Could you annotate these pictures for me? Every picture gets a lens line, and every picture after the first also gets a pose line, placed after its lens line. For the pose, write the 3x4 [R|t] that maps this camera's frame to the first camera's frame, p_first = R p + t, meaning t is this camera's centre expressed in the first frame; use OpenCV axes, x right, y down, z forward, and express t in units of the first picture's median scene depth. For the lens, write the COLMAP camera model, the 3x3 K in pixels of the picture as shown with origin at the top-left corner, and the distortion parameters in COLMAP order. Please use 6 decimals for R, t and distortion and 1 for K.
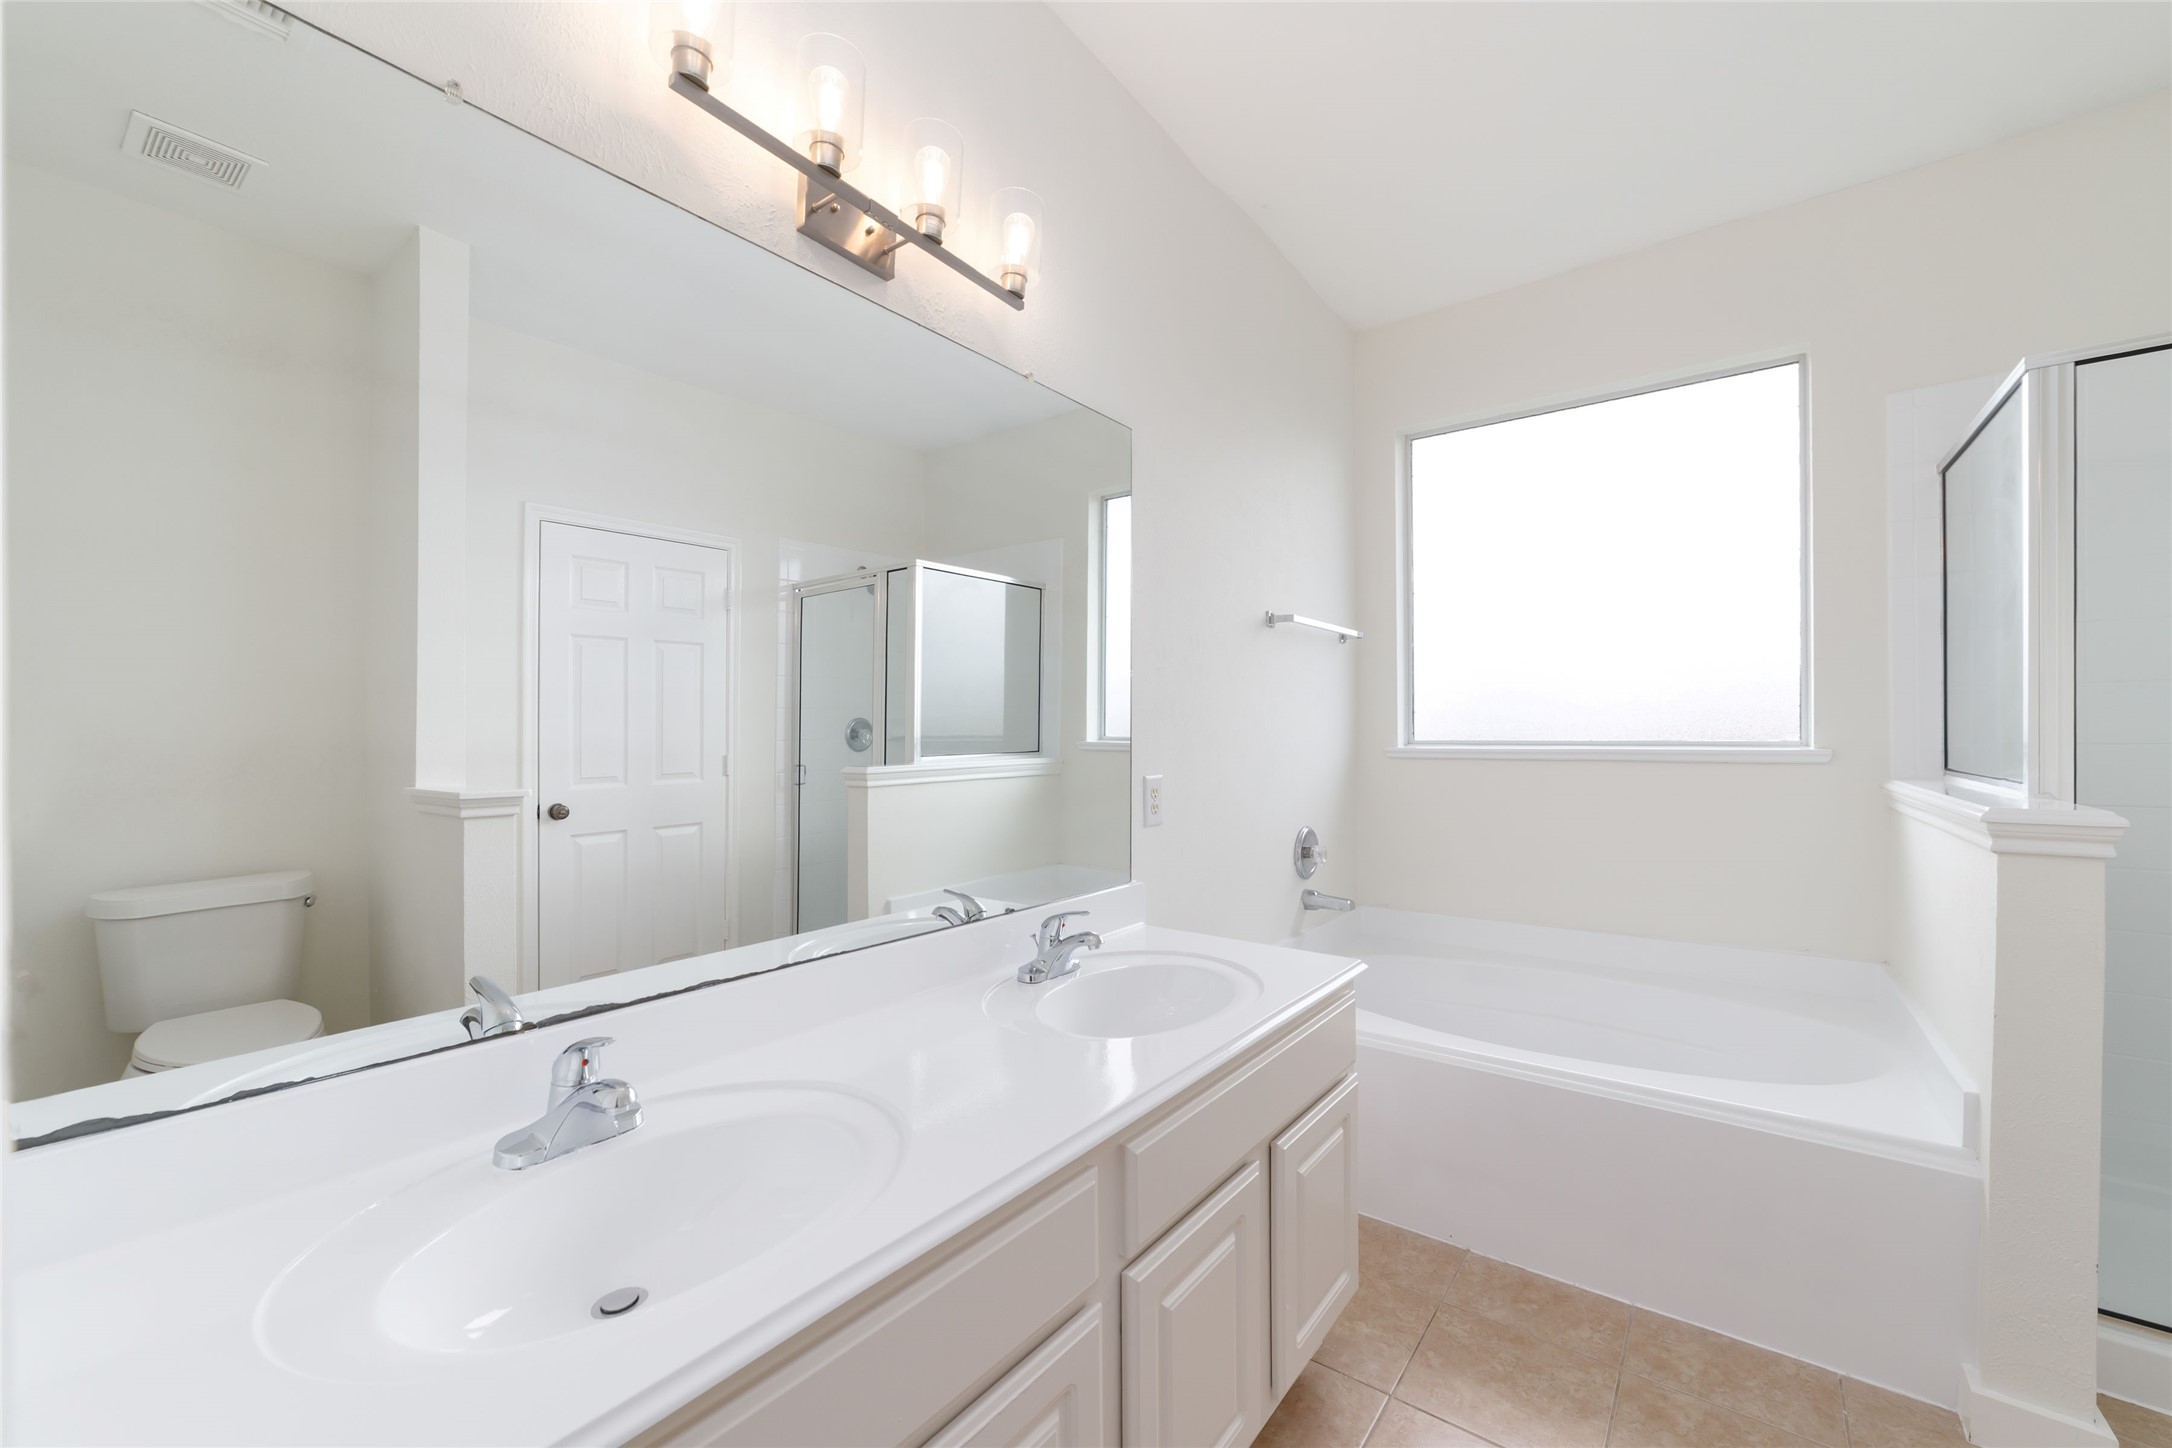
lens RADIAL K [[845.7, 0, 1082.9], [0, 845.7, 732.8], [0, 0, 1]] dist [-0.024166, 0.009091]
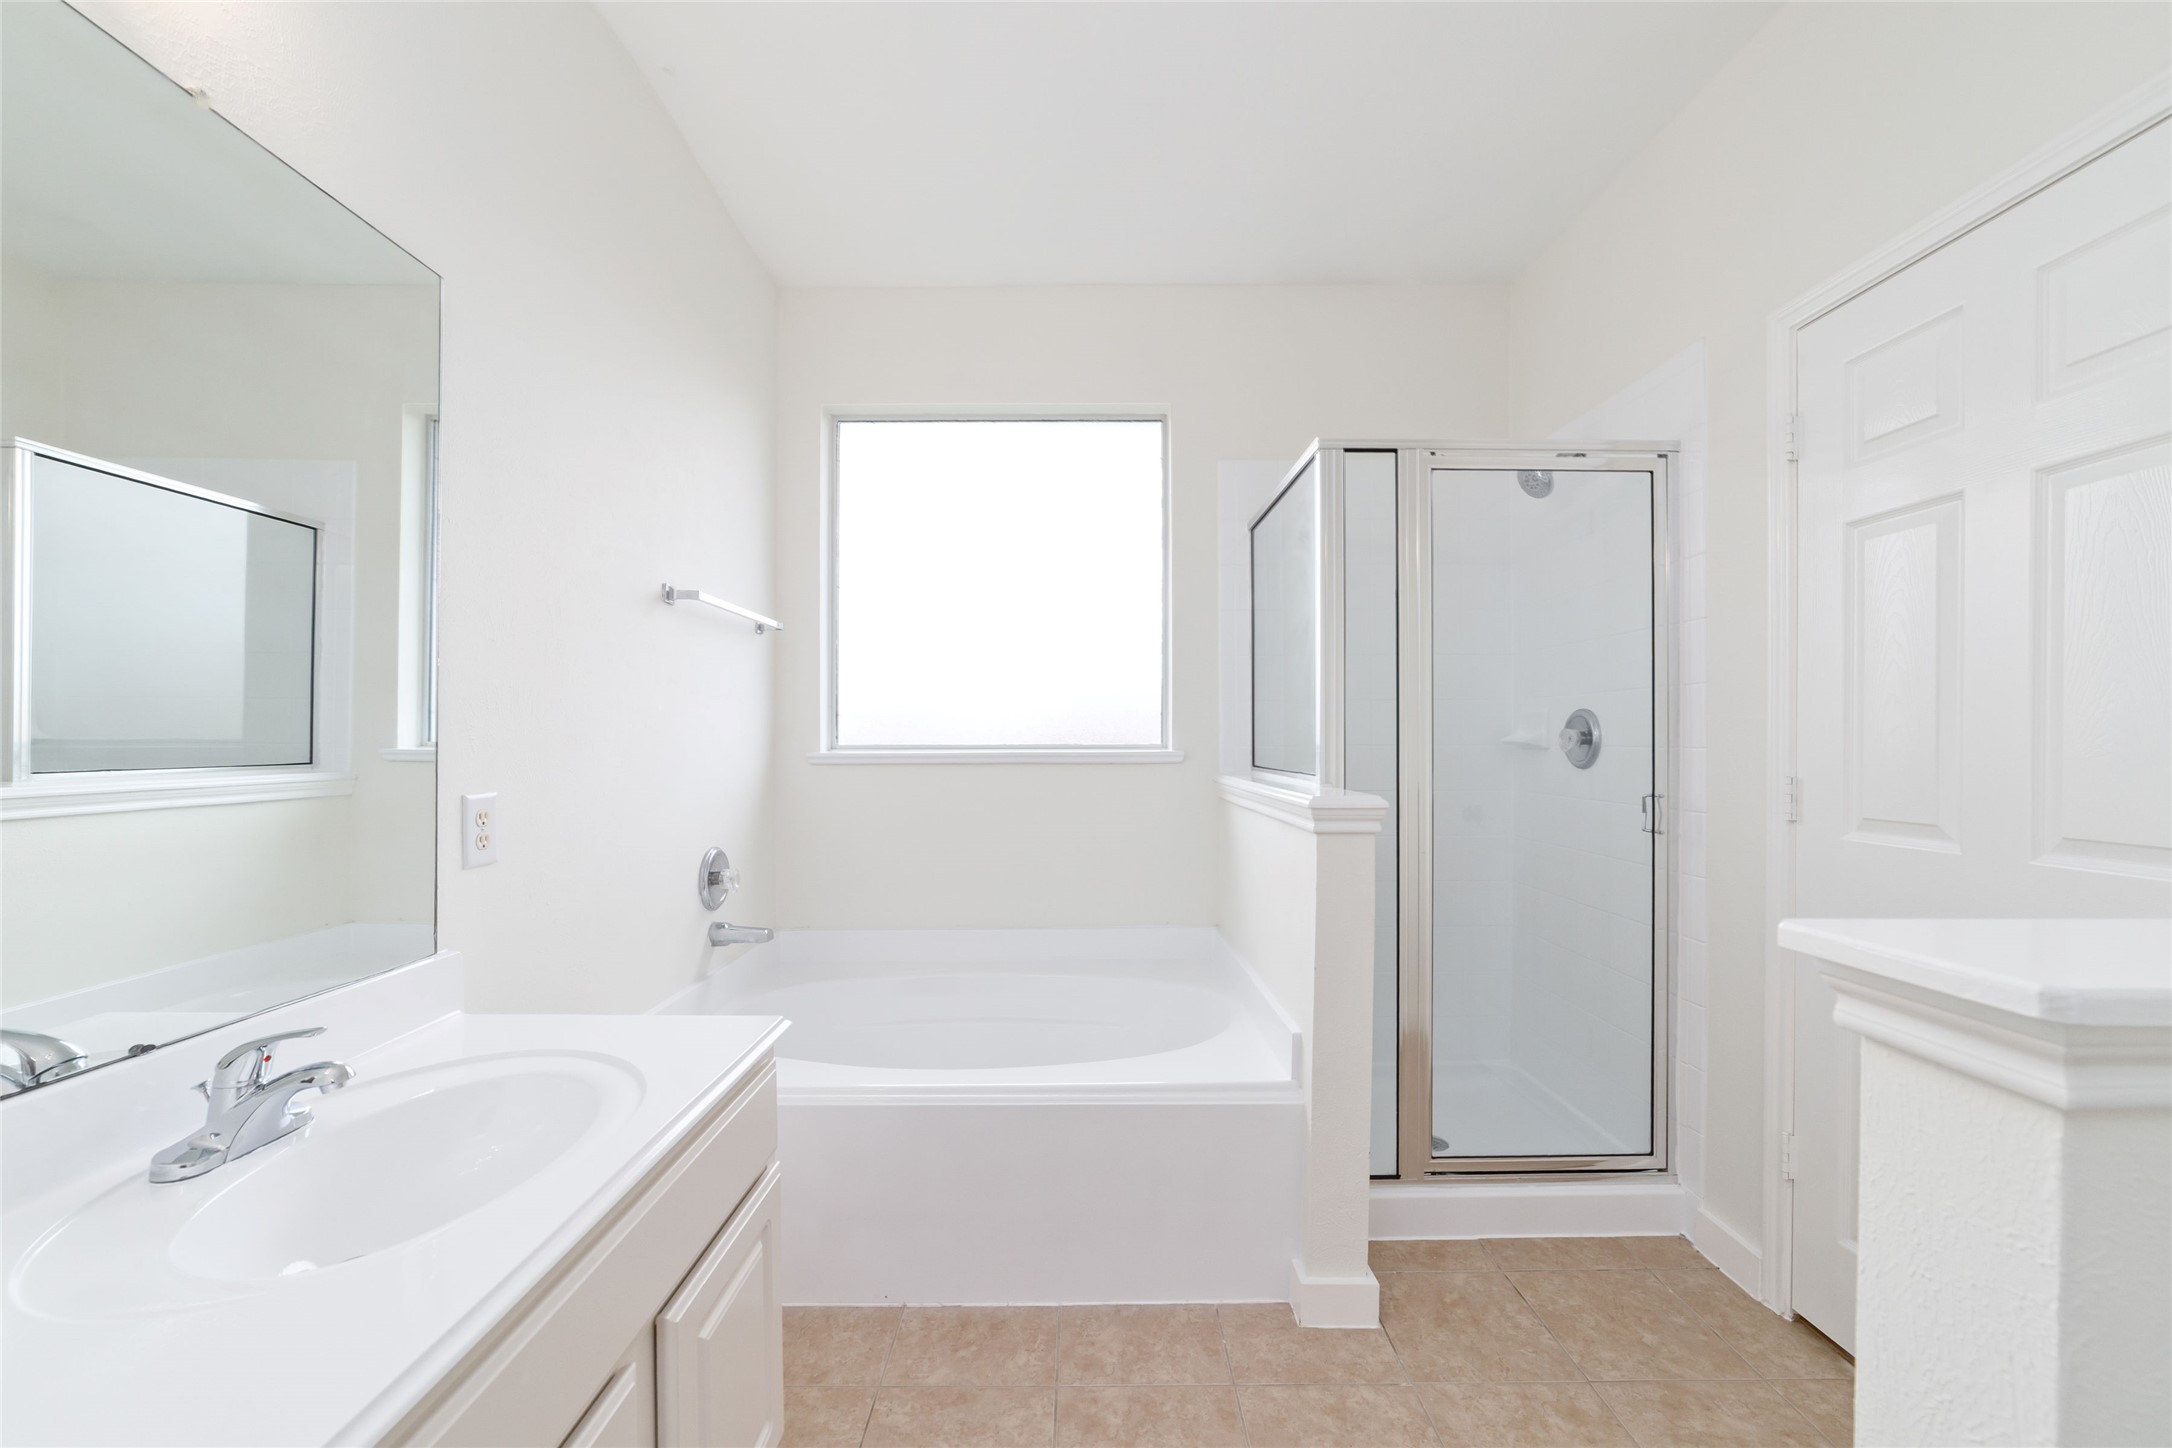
lens RADIAL K [[849.7, 0, 1089.2], [0, 849.7, 736.7], [0, 0, 1]] dist [-0.026488, 0.008683]
pose [[0.783090, 0.004754, 0.621891, 0.054374], [-0.001493, 0.999982, -0.005765, 0.008674], [-0.621907, 0.003586, 0.783083, 0.178872]]
